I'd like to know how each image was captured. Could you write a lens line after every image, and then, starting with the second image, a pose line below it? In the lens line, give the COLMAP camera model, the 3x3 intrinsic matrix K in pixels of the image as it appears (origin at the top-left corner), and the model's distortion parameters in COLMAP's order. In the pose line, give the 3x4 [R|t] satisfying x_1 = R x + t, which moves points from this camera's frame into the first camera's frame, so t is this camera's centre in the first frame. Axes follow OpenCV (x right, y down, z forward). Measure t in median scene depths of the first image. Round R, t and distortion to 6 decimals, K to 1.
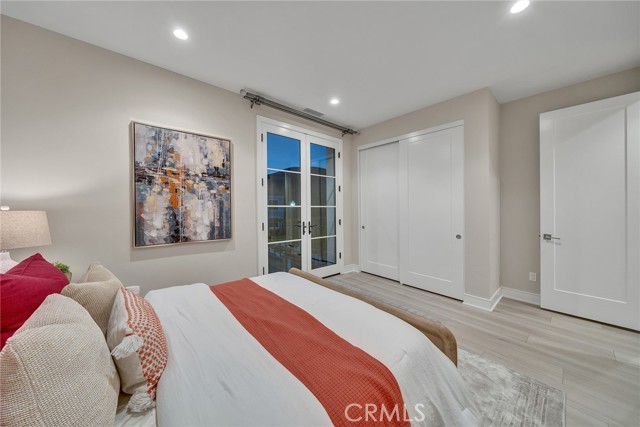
lens RADIAL K [[219.4, 0, 320.9], [0, 219.4, 211.5], [0, 0, 1]] dist [-0.000125, 0.000018]
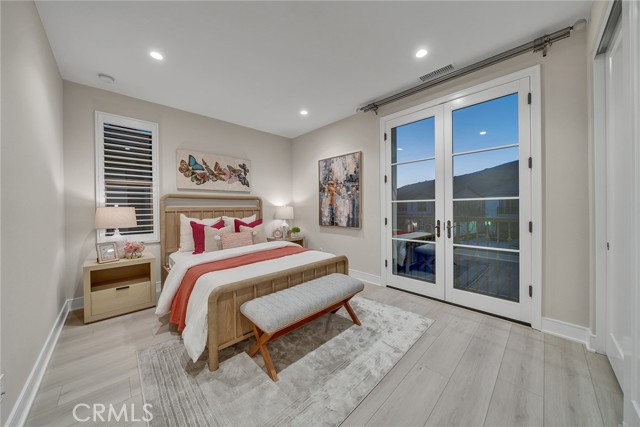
lens RADIAL K [[219.4, 0, 320.9], [0, 219.4, 211.5], [0, 0, 1]] dist [-0.000125, 0.000018]
pose [[0.066008, 0.016424, -0.997684, 0.897284], [-0.001349, 0.999865, 0.016370, 0.006472], [0.997818, 0.000265, 0.066021, 0.730311]]
